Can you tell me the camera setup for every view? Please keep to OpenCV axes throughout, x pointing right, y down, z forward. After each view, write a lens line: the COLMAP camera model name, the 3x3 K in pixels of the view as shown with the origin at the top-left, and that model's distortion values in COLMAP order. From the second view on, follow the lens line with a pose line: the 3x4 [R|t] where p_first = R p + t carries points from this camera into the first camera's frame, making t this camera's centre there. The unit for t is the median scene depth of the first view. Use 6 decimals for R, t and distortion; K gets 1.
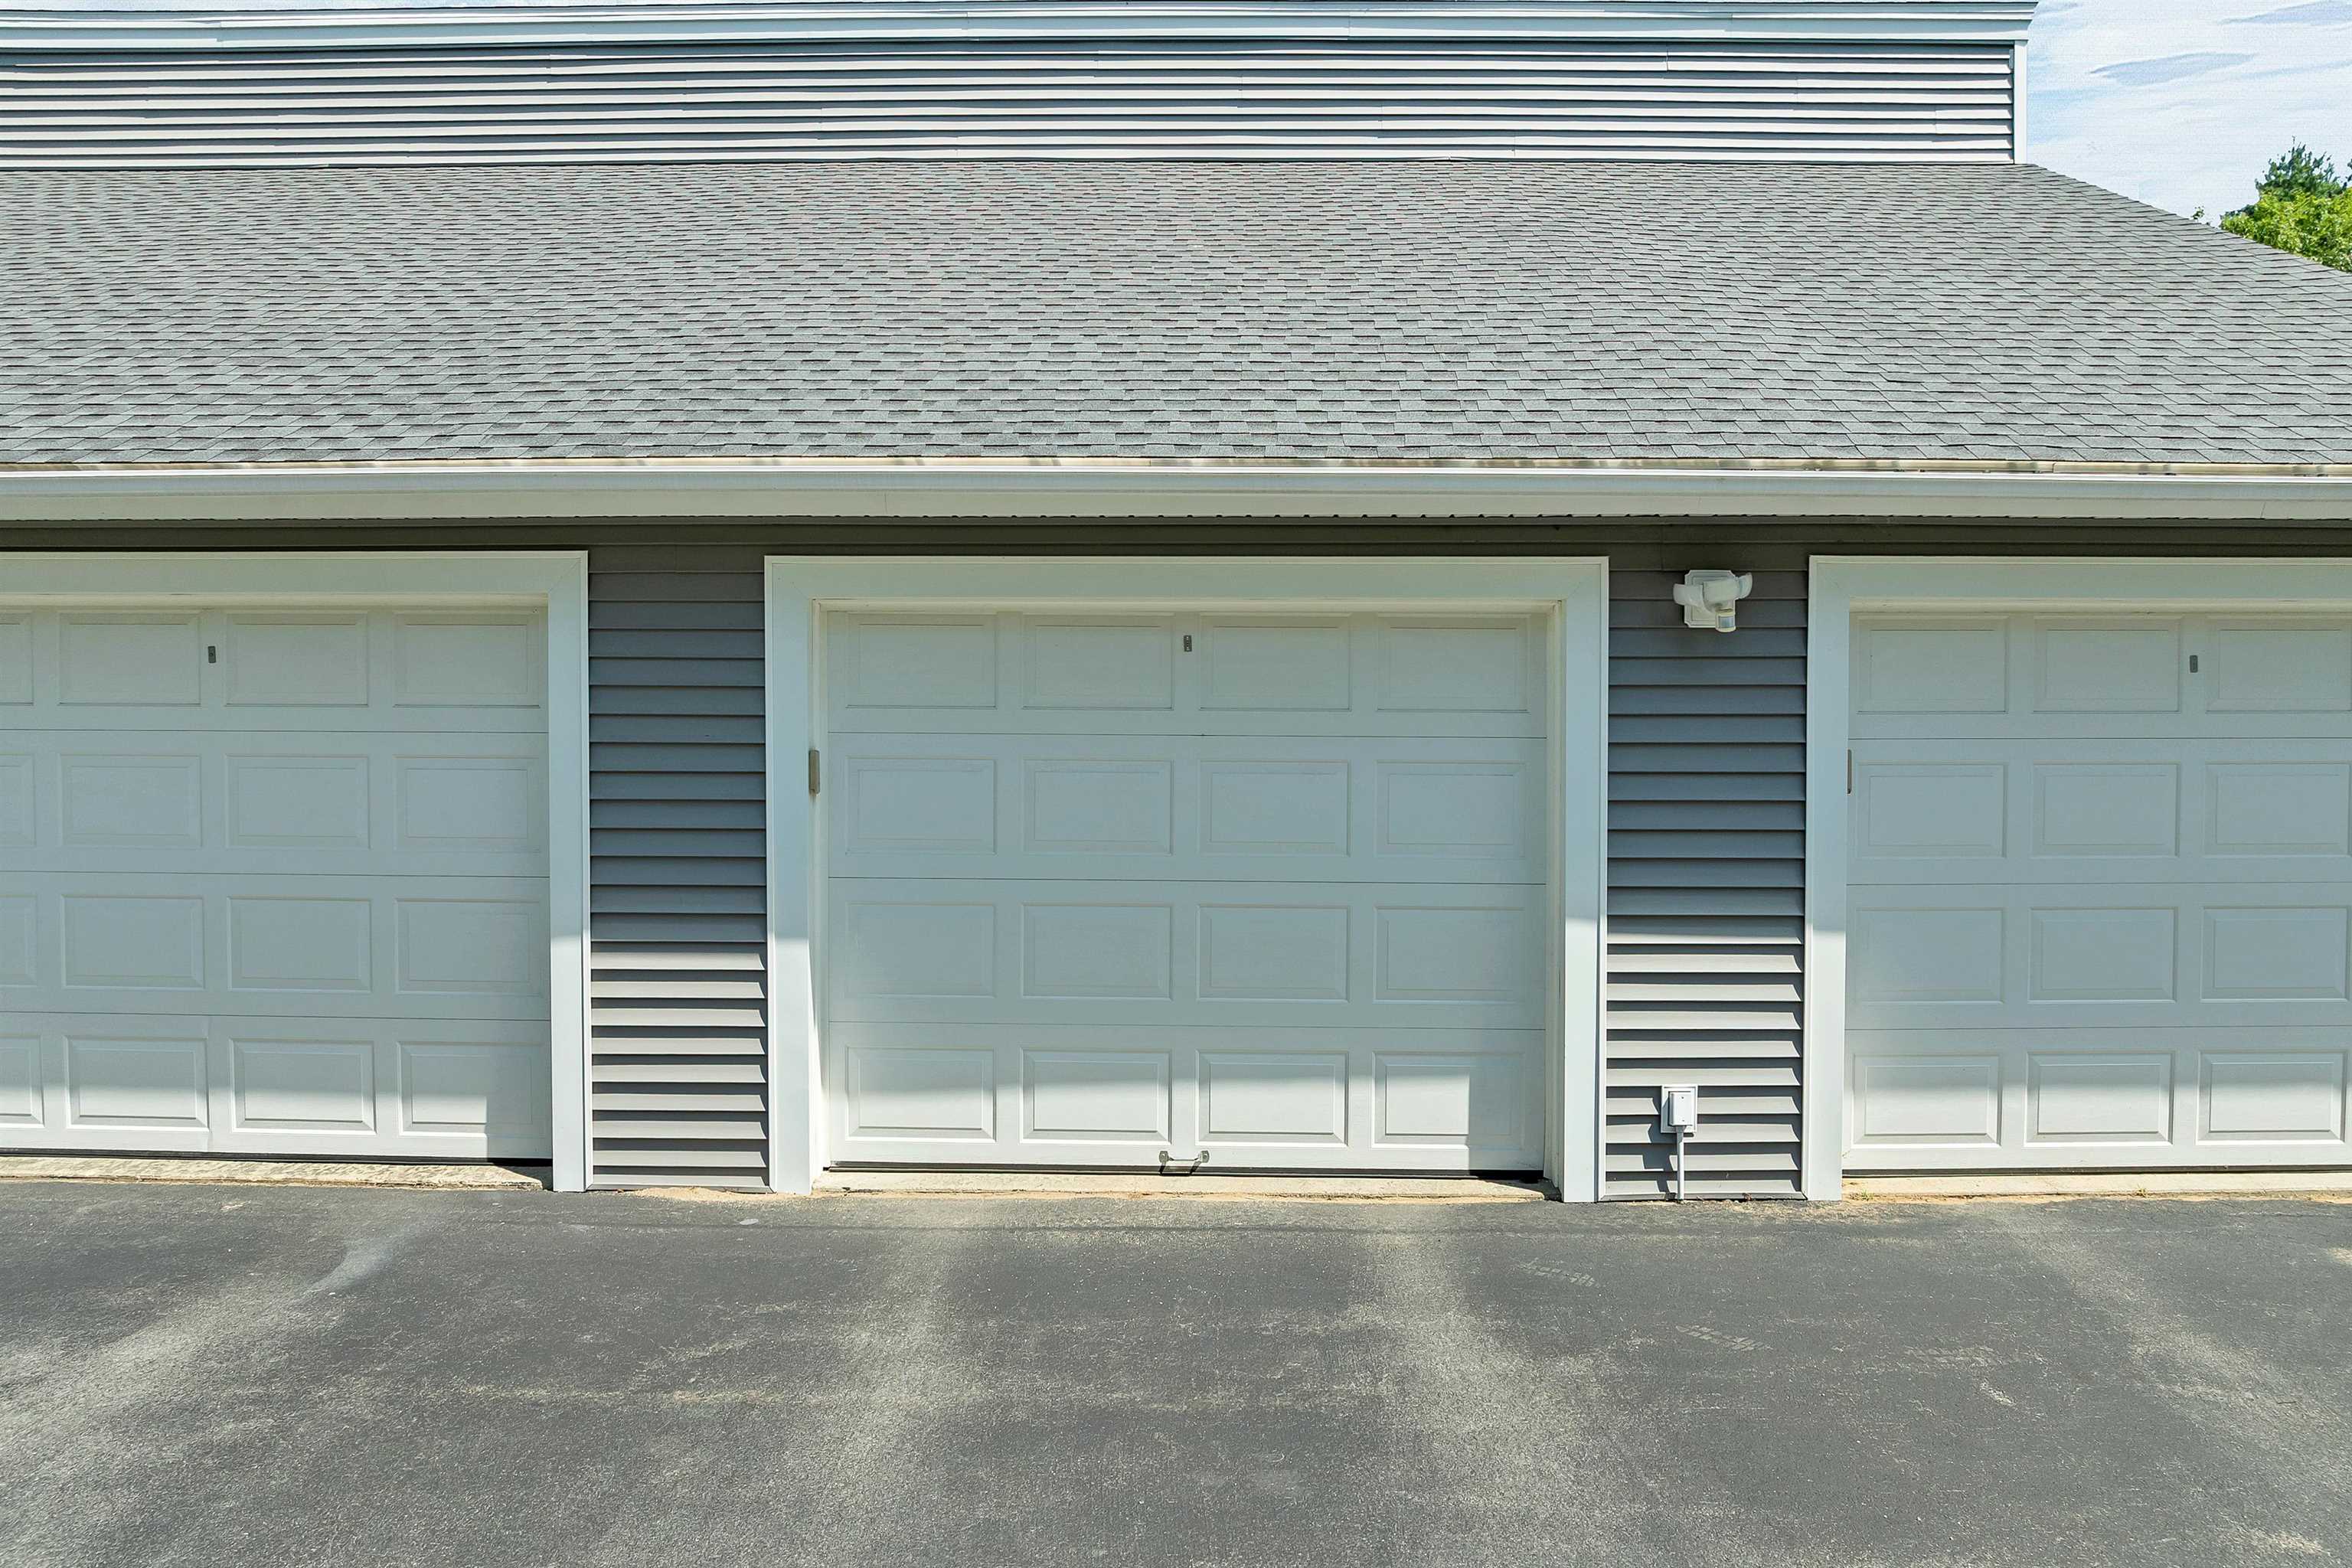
lens RADIAL K [[1699.5, 0, 1176.0], [0, 1699.5, 784.0], [0, 0, 1]] dist [-0.038721, -0.003417]
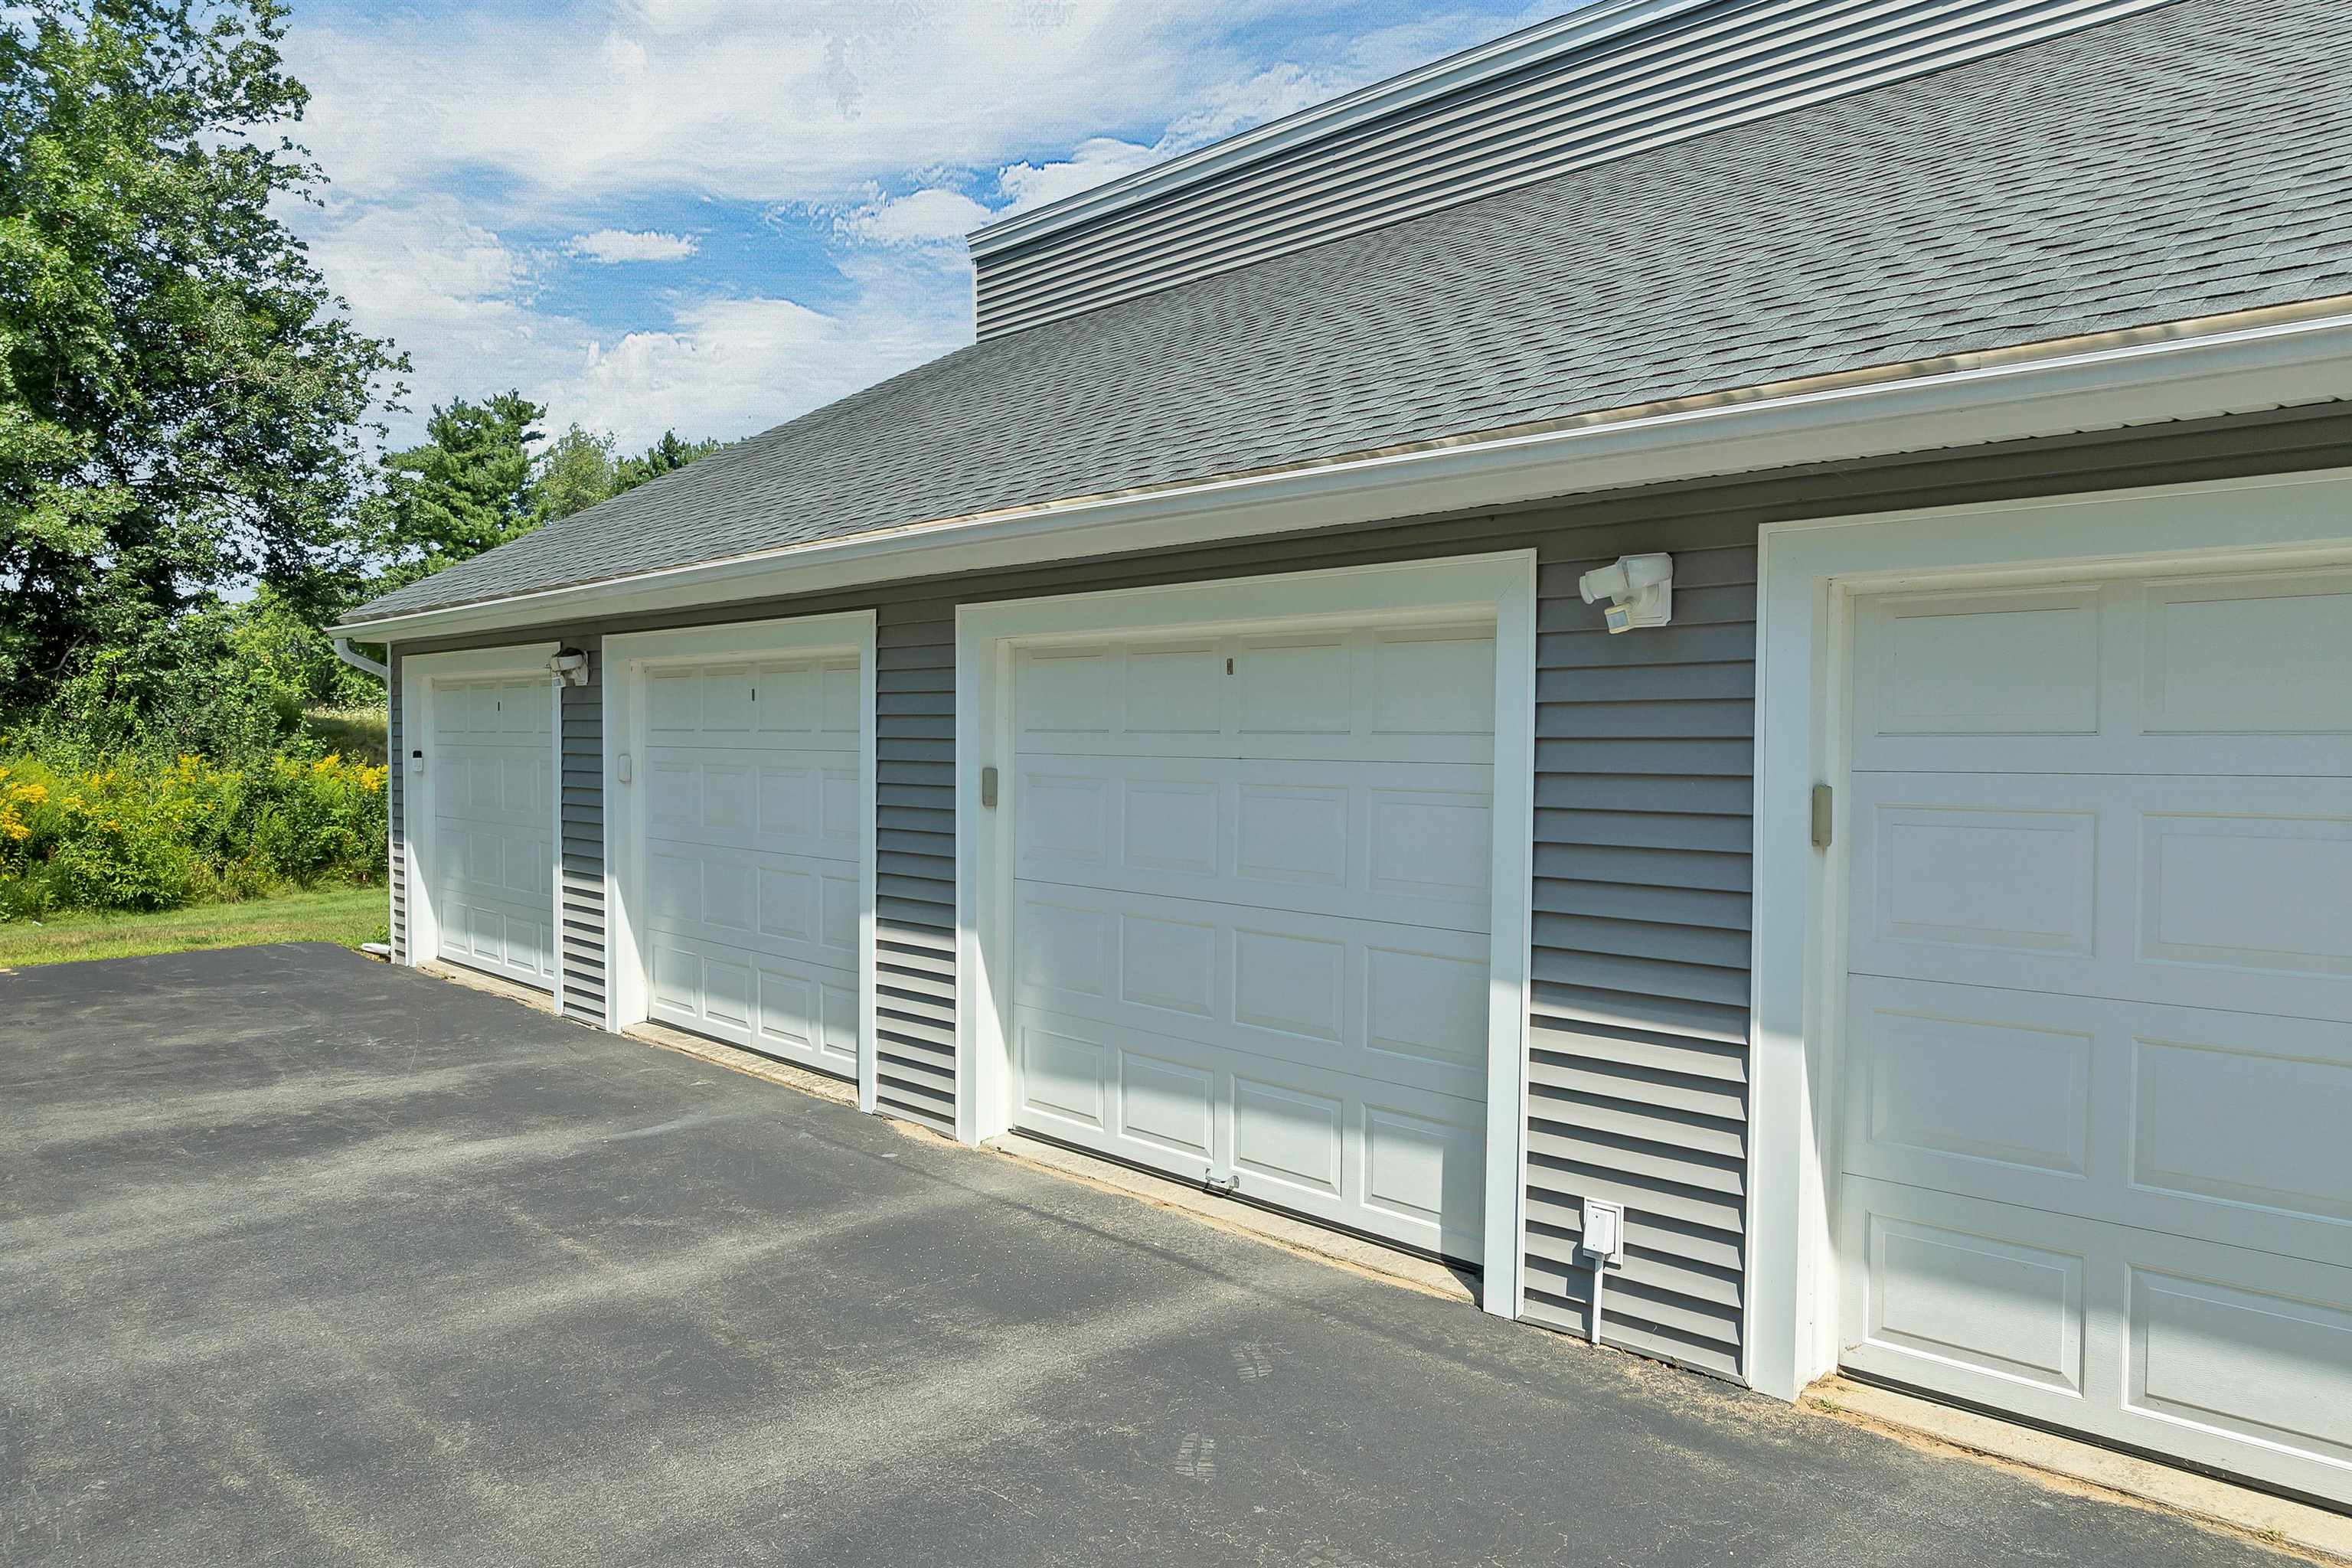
lens RADIAL K [[1692.7, 0, 1176.0], [0, 1692.7, 784.0], [0, 0, 1]] dist [-0.039093, -0.002703]
pose [[0.680574, 0.019520, -0.732420, 0.746109], [-0.021645, 0.999744, 0.006532, -0.020162], [0.732360, 0.011408, 0.680822, 0.310399]]
